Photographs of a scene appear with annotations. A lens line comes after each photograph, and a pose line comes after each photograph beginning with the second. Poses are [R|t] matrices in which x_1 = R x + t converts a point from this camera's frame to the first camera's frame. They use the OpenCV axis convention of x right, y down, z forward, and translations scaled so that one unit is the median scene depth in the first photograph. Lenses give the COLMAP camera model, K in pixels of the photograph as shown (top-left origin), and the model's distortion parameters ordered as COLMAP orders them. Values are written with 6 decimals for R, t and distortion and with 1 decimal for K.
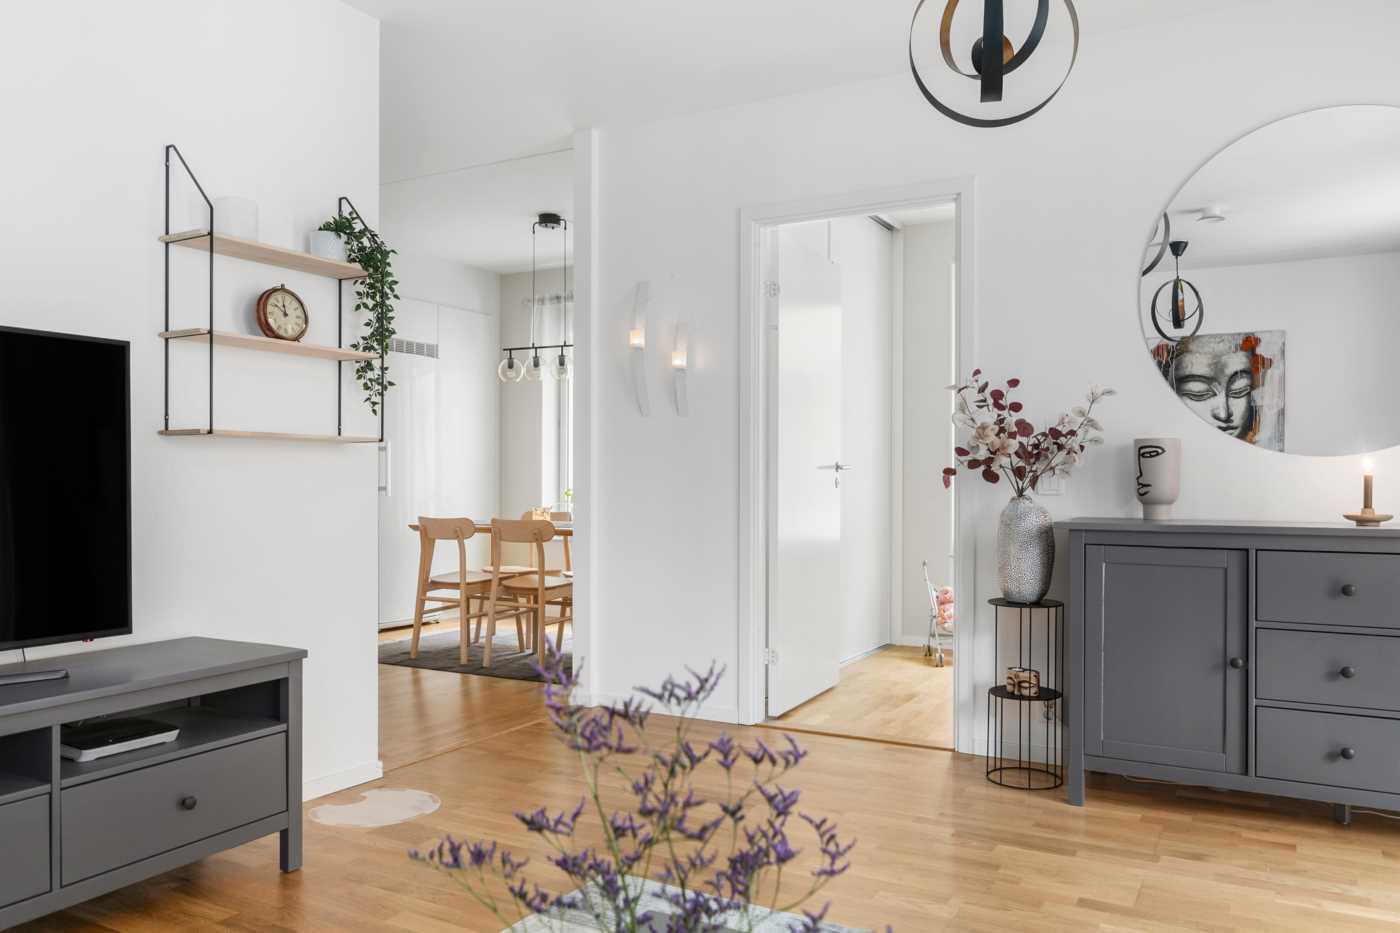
lens RADIAL K [[1028.9, 0, 700.6], [0, 1028.9, 477.6], [0, 0, 1]] dist [-0.000871, -0.000070]
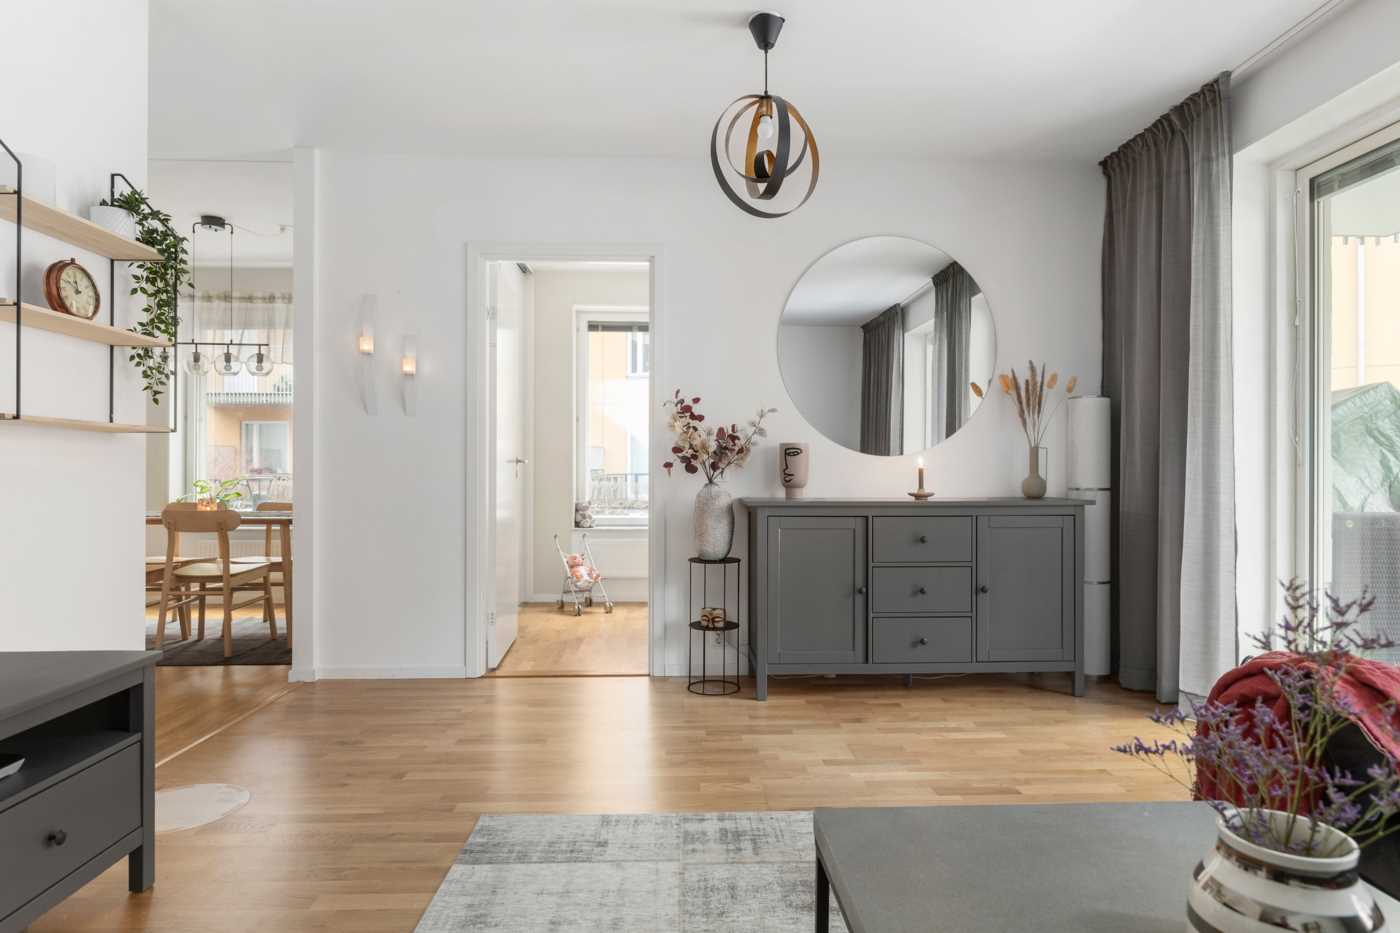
lens RADIAL K [[808.5, 0, 700.0], [0, 808.5, 466.5], [0, 0, 1]] dist [-0.002934, -0.000865]
pose [[0.854704, 0.002455, 0.519110, -0.272511], [-0.000444, 0.999992, -0.003998, 0.000292], [-0.519116, 0.003187, 0.854698, 0.085430]]
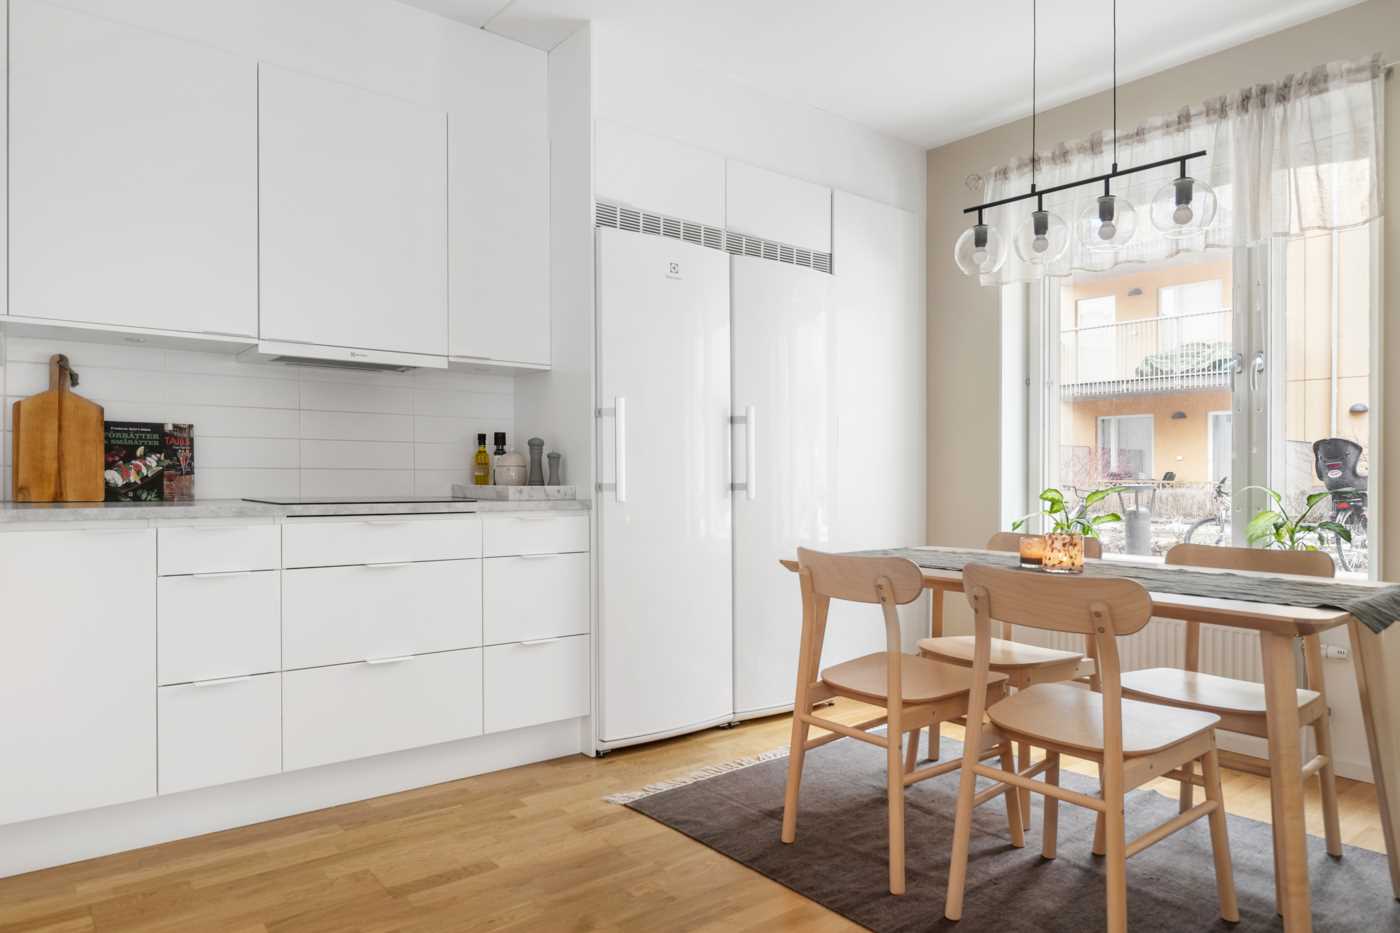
lens RADIAL K [[886.4, 0, 697.0], [0, 886.4, 473.2], [0, 0, 1]] dist [-0.002803, 0.000169]
pose [[0.924950, 0.002960, -0.380076, -0.277078], [-0.003454, 0.999994, -0.000620, 0.006549], [0.380072, 0.001886, 0.924955, 1.034985]]
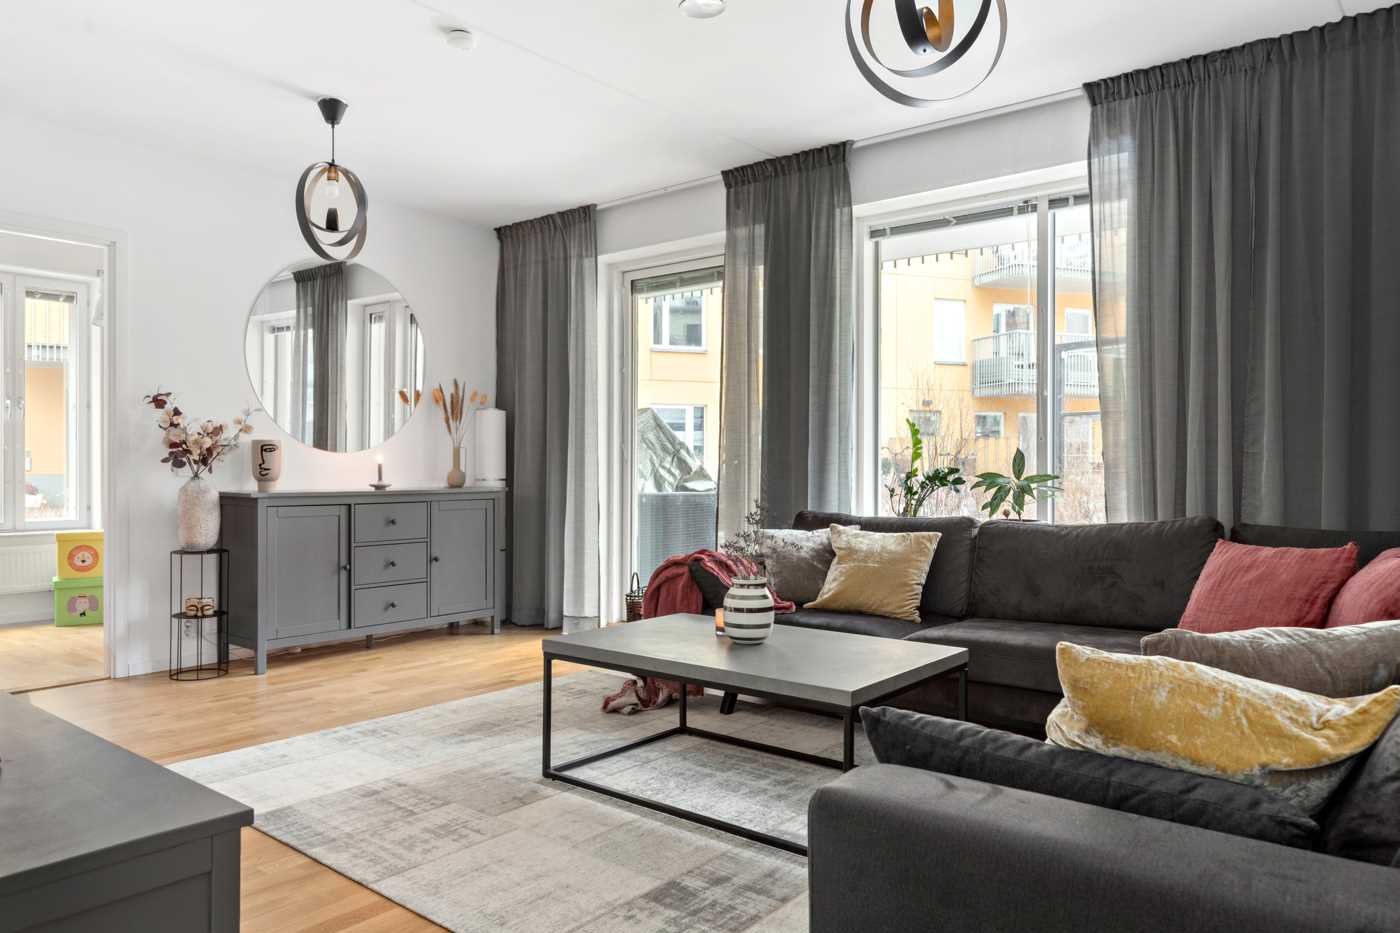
lens RADIAL K [[953.2, 0, 700.0], [0, 953.2, 466.5], [0, 0, 1]] dist [-0.001319, -0.000223]
pose [[0.178369, -0.002575, 0.983960, -0.891488], [-0.004820, 0.999982, 0.003490, -0.005013], [-0.983952, -0.005366, 0.178354, 0.081872]]
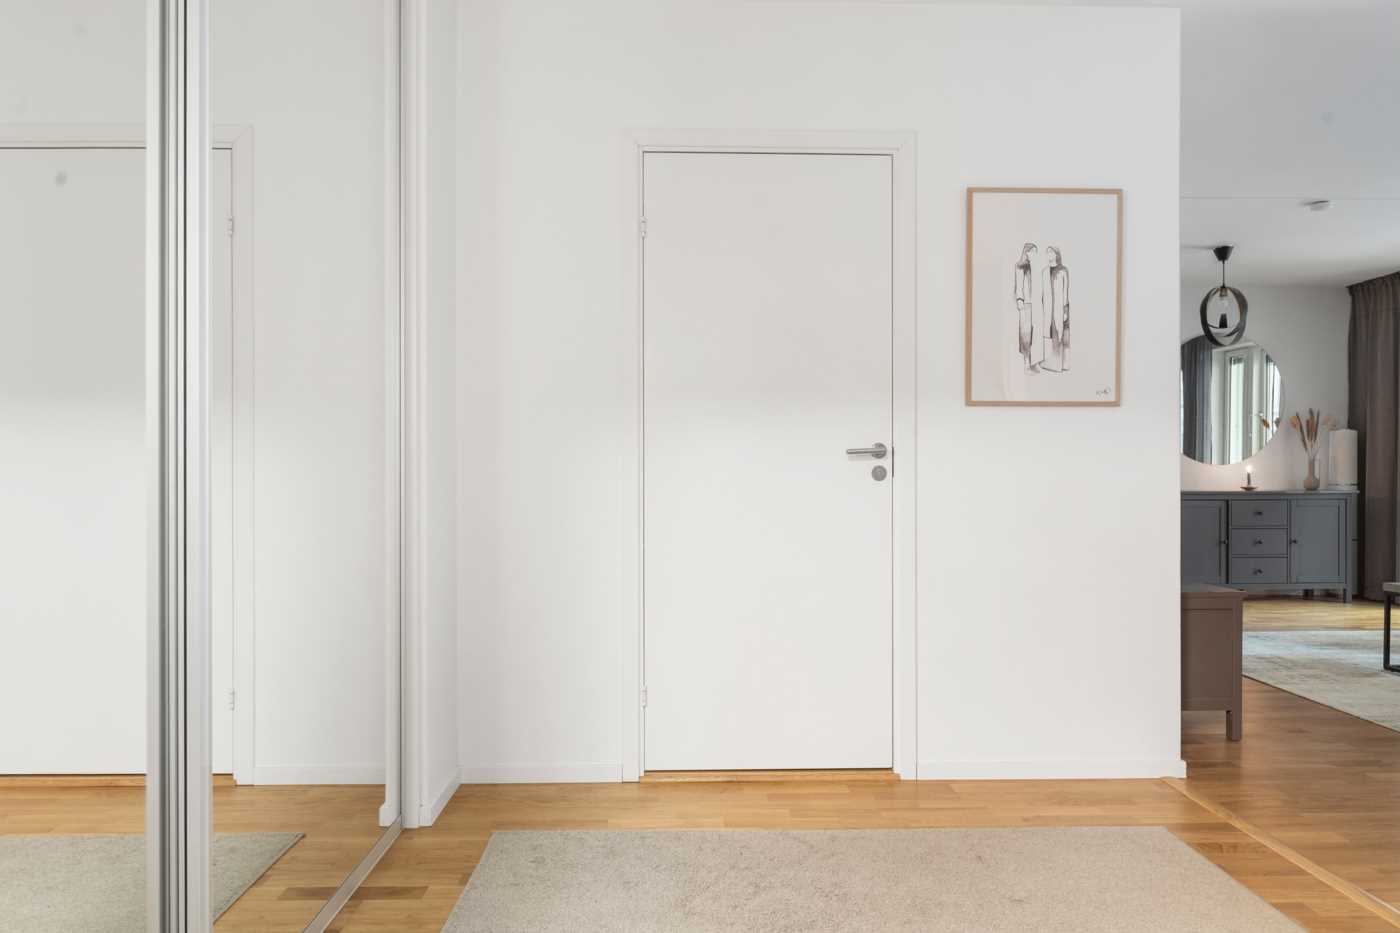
lens RADIAL K [[856.4, 0, 698.6], [0, 856.4, 474.9], [0, 0, 1]] dist [-0.002627, -0.000361]
pose [[0.862143, -0.003472, 0.506654, -1.587567], [0.000100, 0.999978, 0.006683, -0.009549], [-0.506666, -0.005711, 0.862124, -0.203543]]
